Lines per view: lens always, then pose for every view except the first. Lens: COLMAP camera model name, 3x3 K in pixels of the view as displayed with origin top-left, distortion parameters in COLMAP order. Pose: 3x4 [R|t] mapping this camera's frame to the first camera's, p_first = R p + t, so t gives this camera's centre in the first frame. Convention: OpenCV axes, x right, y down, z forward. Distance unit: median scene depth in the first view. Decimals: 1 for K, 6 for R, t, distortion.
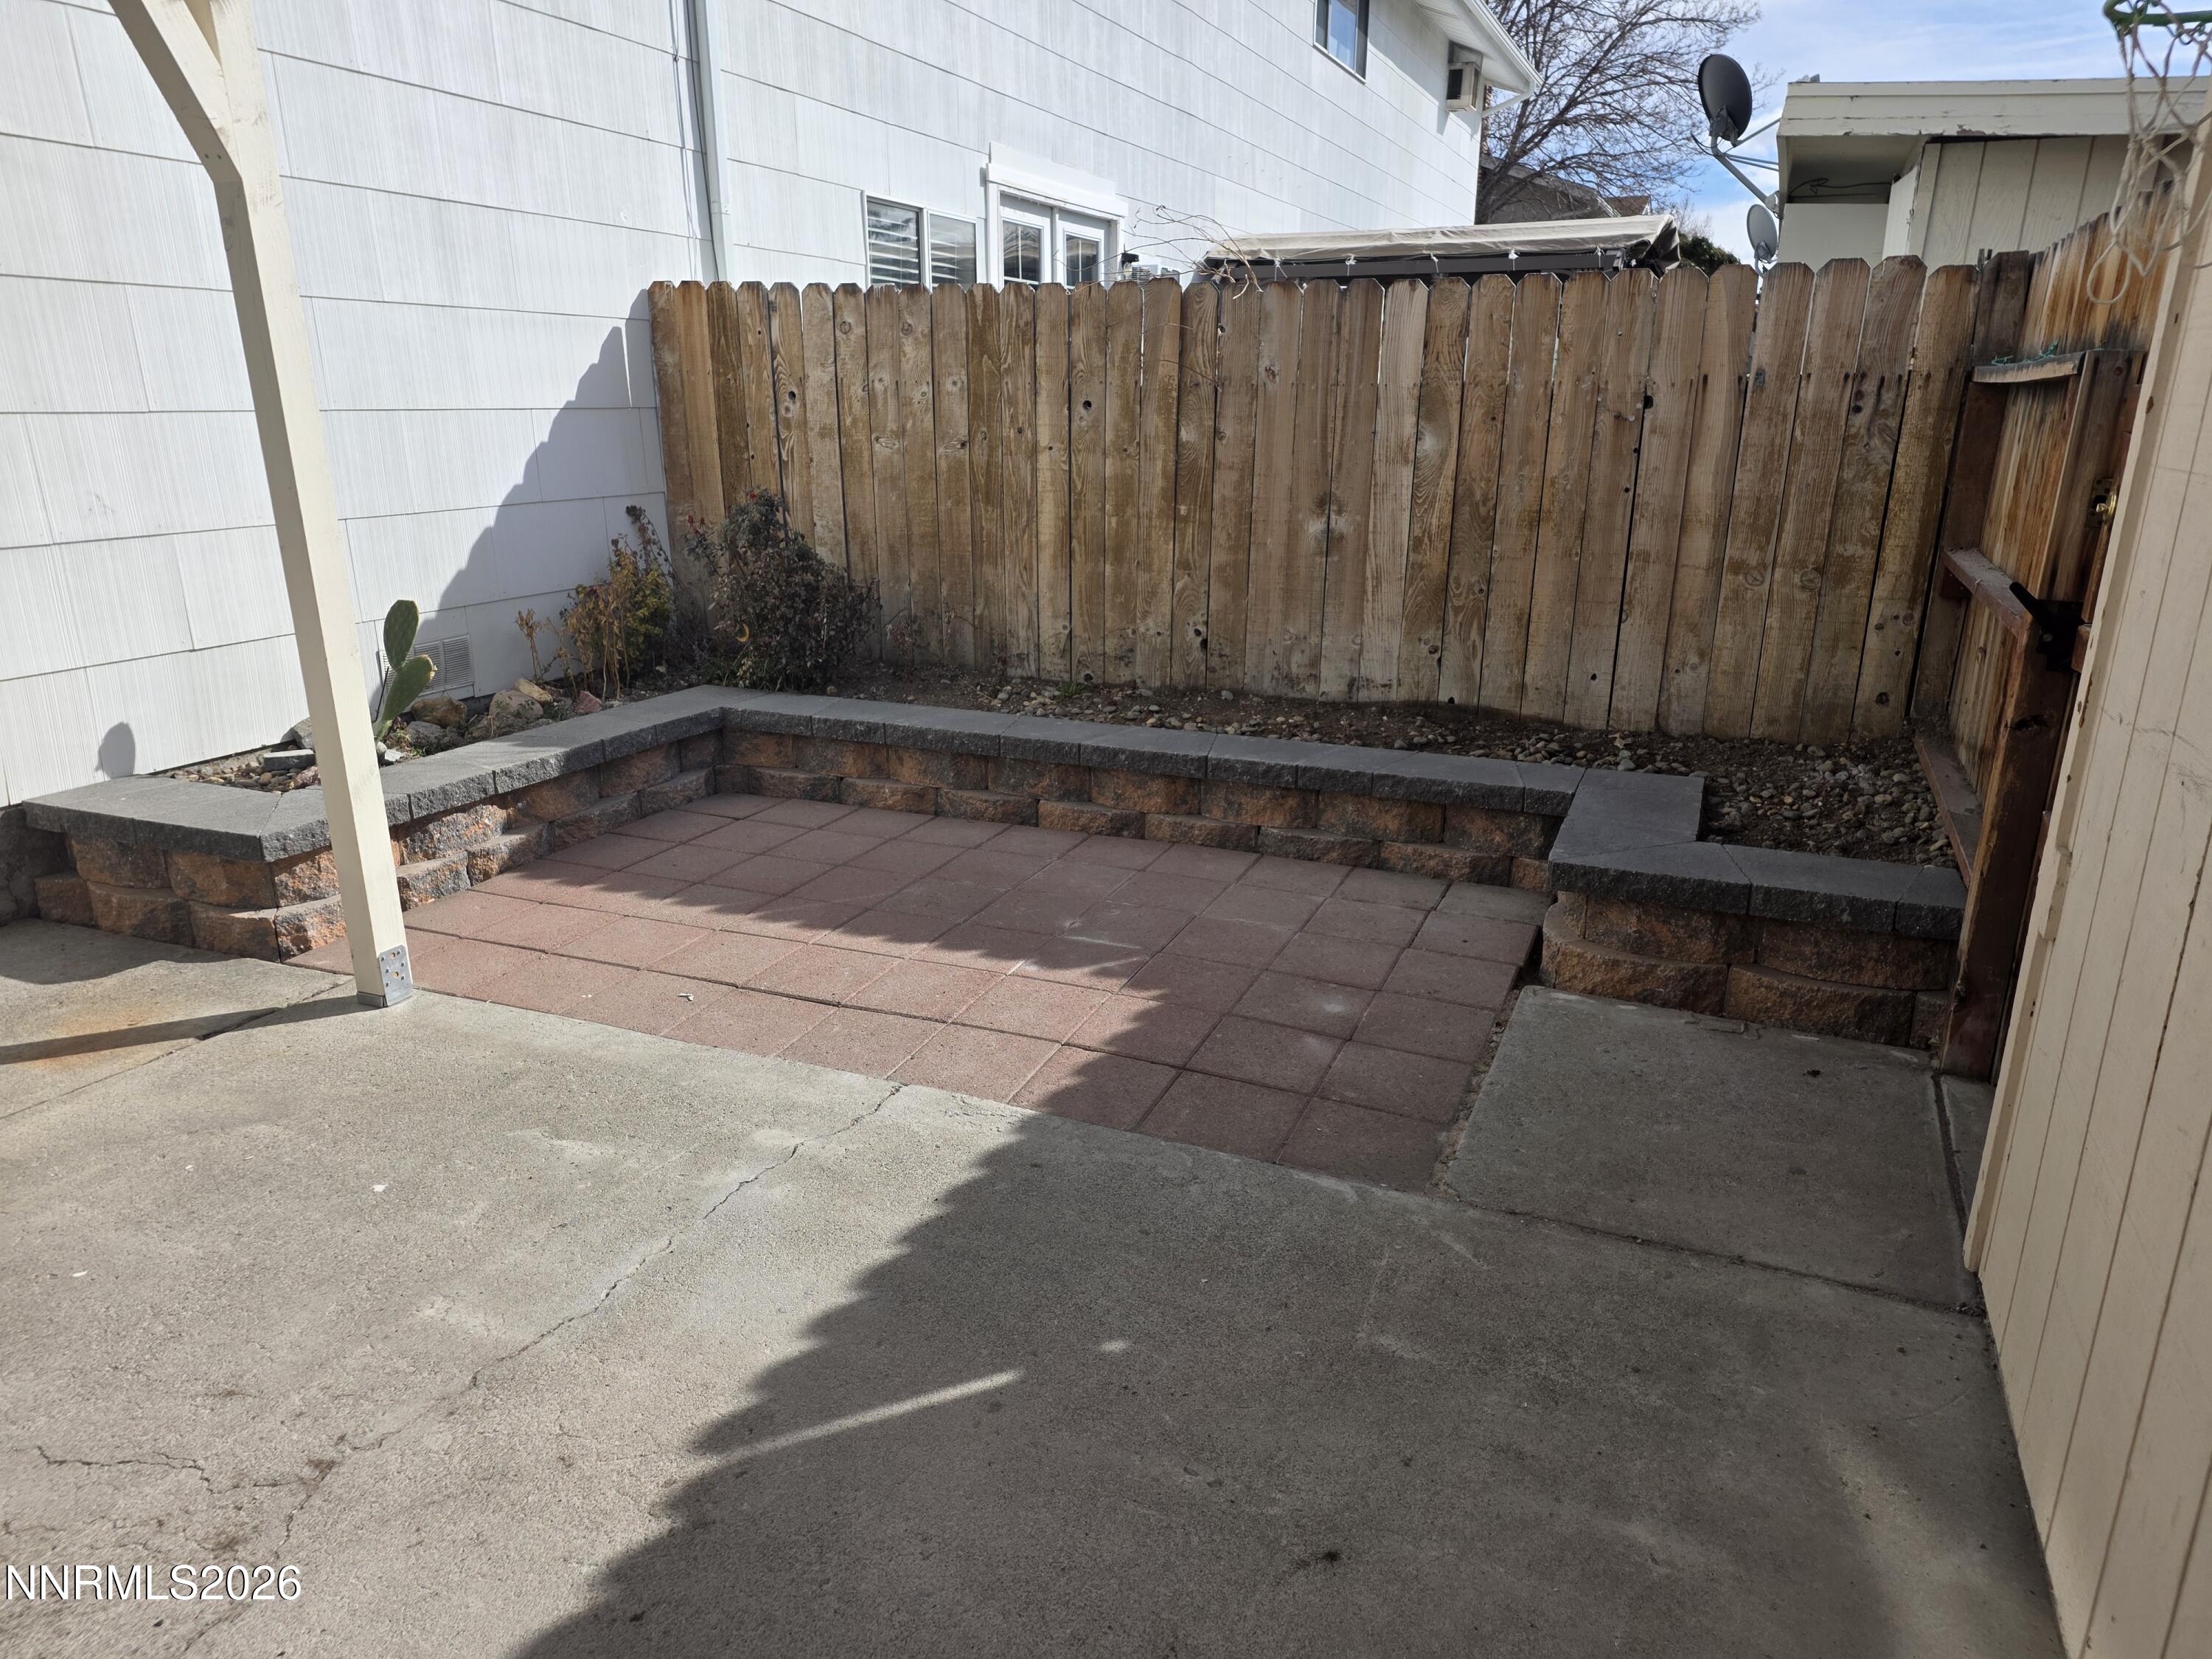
lens RADIAL K [[1469.5, 0, 1106.0], [0, 1469.5, 829.5], [0, 0, 1]] dist [0.009400, 0.002370]
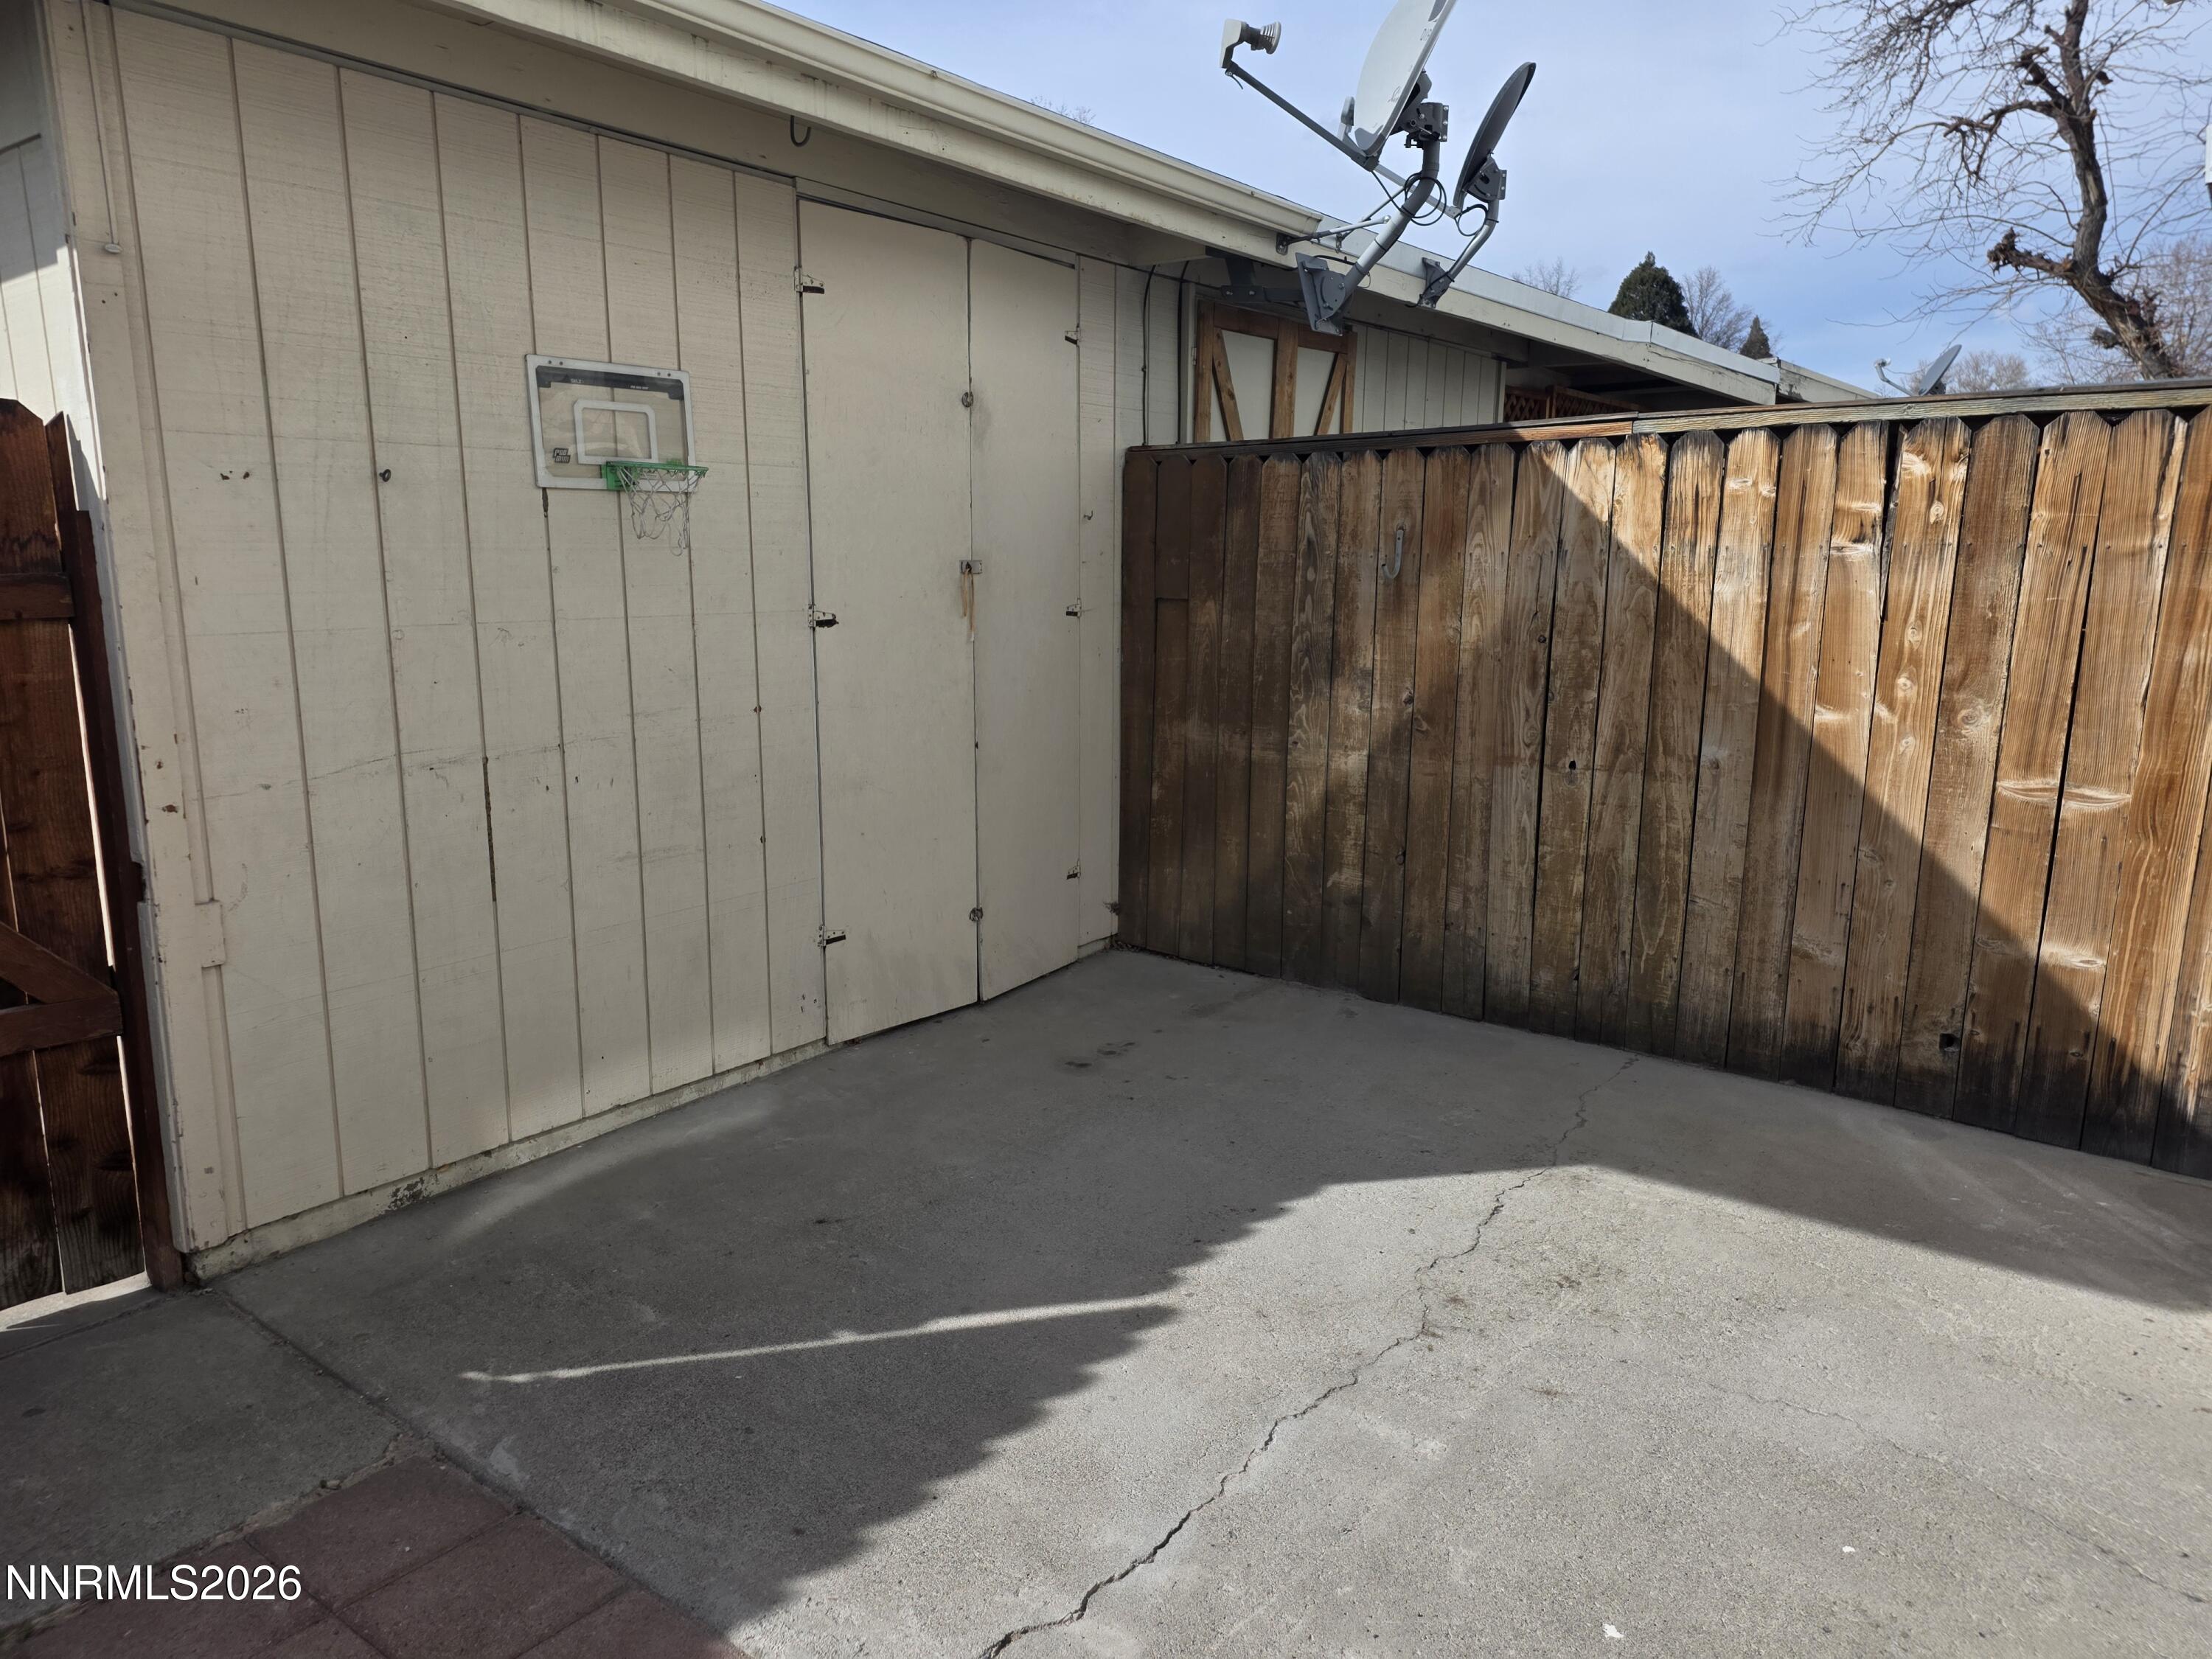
lens RADIAL K [[1450.8, 0, 1106.0], [0, 1450.8, 829.5], [0, 0, 1]] dist [-0.001085, -0.000829]
pose [[-0.970236, -0.056147, 0.235563, -0.455808], [0.056968, 0.892530, 0.447377, -0.558741], [-0.235366, 0.447480, -0.862765, 1.775636]]
